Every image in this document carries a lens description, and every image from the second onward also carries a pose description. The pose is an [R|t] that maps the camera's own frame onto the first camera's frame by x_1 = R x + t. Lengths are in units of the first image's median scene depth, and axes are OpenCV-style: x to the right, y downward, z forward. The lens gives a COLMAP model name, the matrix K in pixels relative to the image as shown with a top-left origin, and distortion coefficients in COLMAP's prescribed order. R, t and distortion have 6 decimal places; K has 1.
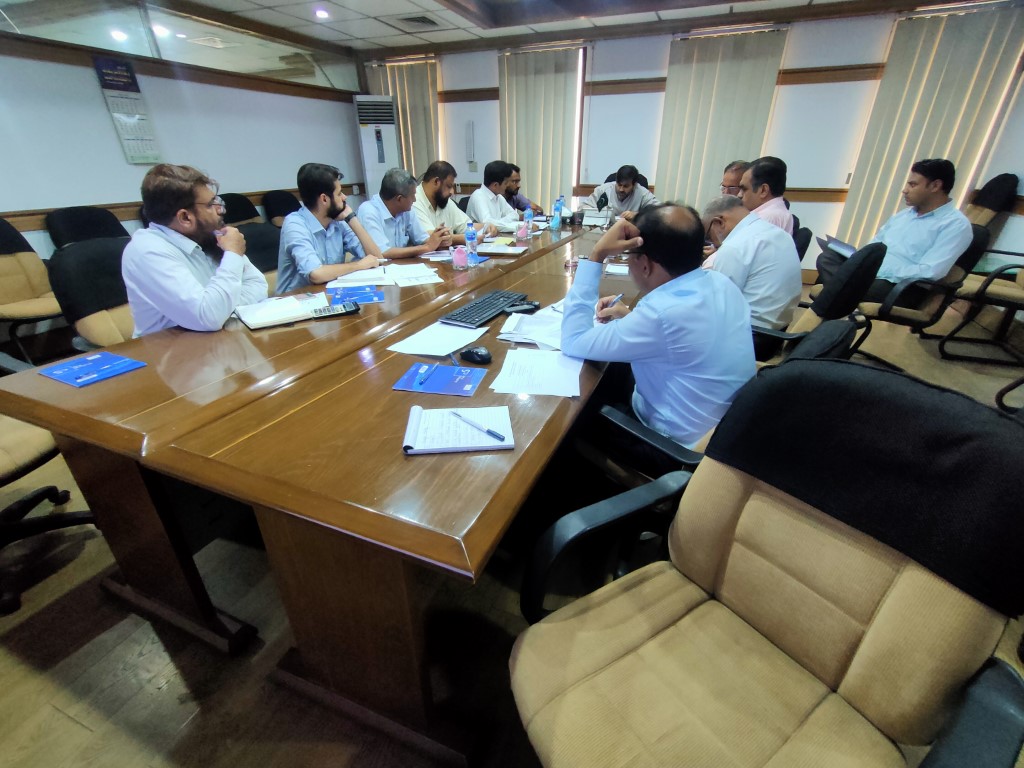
lens RADIAL K [[466.6, 0, 510.0], [0, 466.6, 393.8], [0, 0, 1]] dist [0.000835, 0.000811]
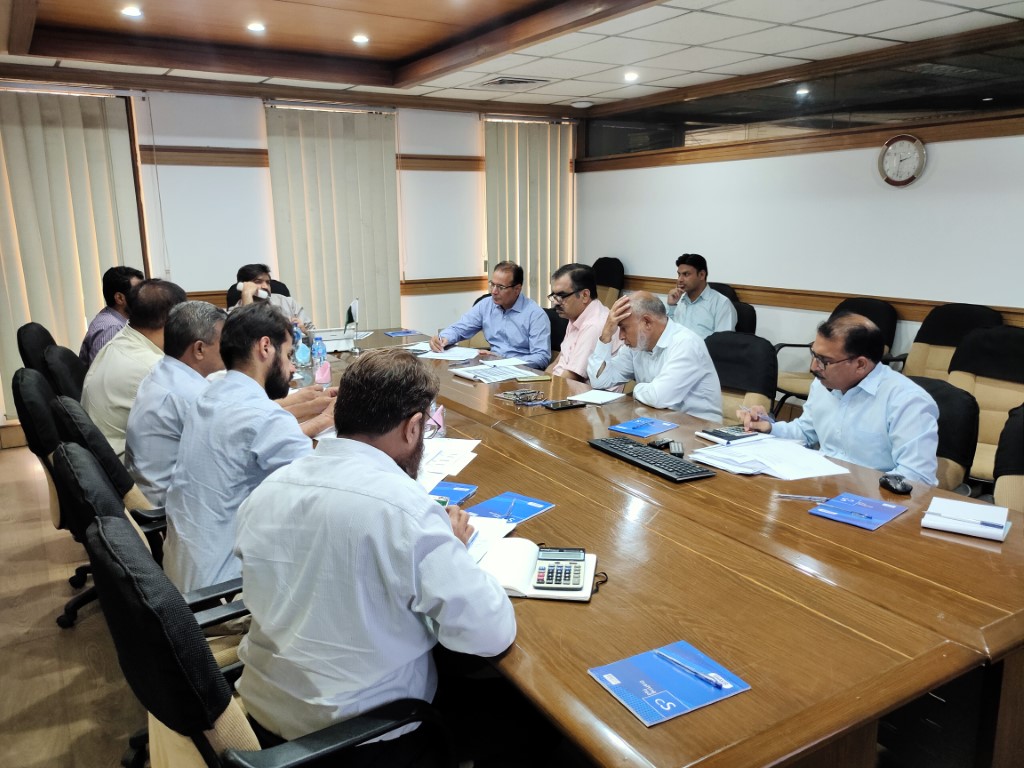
lens RADIAL K [[782.6, 0, 512.0], [0, 782.6, 384.0], [0, 0, 1]] dist [0.033583, -0.021522]
pose [[0.589306, -0.171586, 0.789479, -0.613343], [0.373570, 0.924320, -0.077958, -0.140374], [-0.716354, 0.340867, 0.608807, 0.145522]]
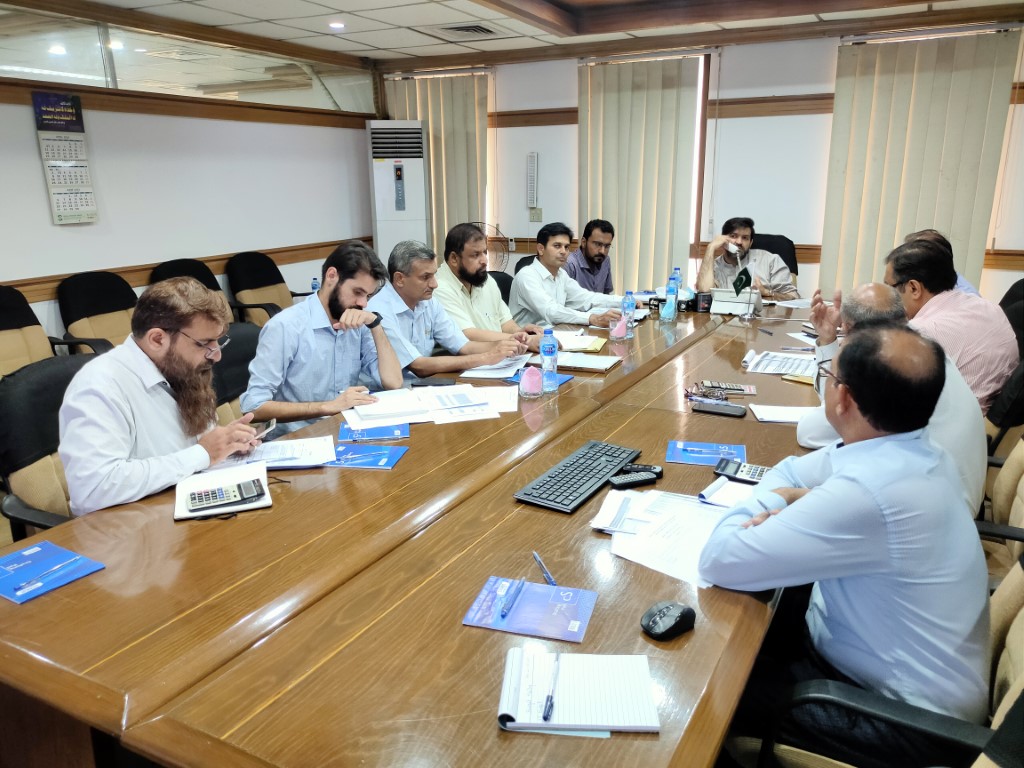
lens RADIAL K [[782.6, 0, 512.0], [0, 782.6, 384.0], [0, 0, 1]] dist [0.033583, -0.021522]
pose [[0.996585, 0.017337, -0.080731, -0.030443], [-0.033587, 0.978284, -0.204528, -0.038996], [0.075432, 0.206541, 0.975526, -0.057270]]
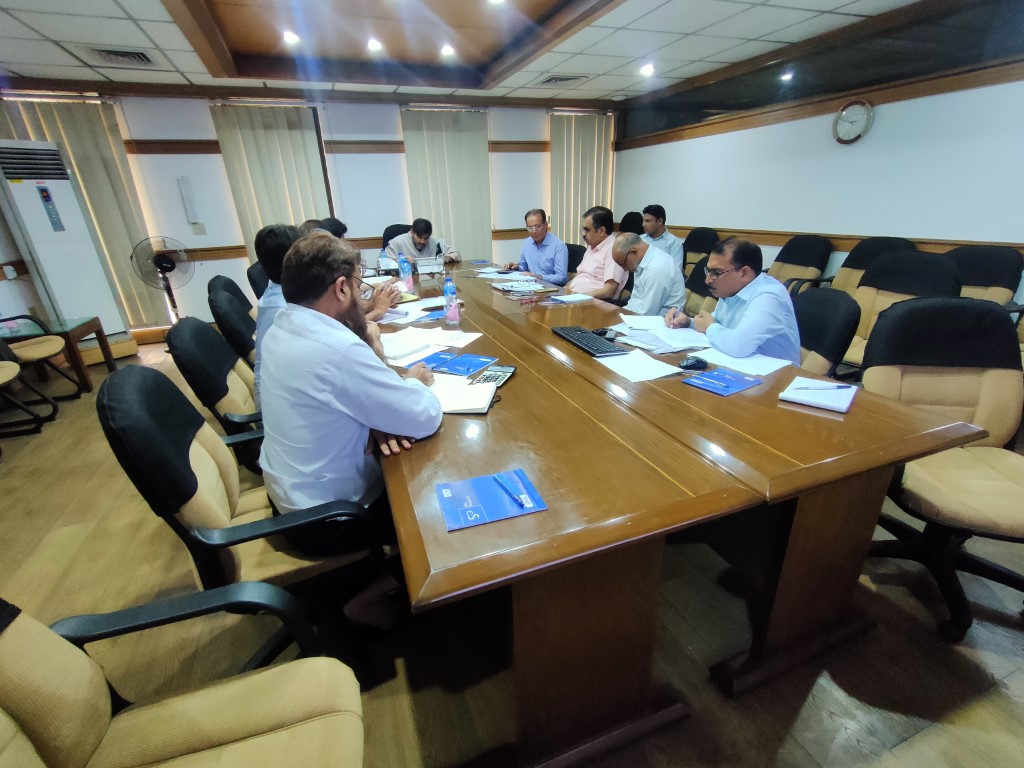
lens RADIAL K [[466.6, 0, 510.0], [0, 466.6, 393.8], [0, 0, 1]] dist [0.000835, 0.000811]
pose [[0.724753, -0.284273, 0.627632, -0.462148], [0.339742, 0.939925, 0.033405, -0.080881], [-0.599423, 0.189022, 0.777793, 0.124523]]
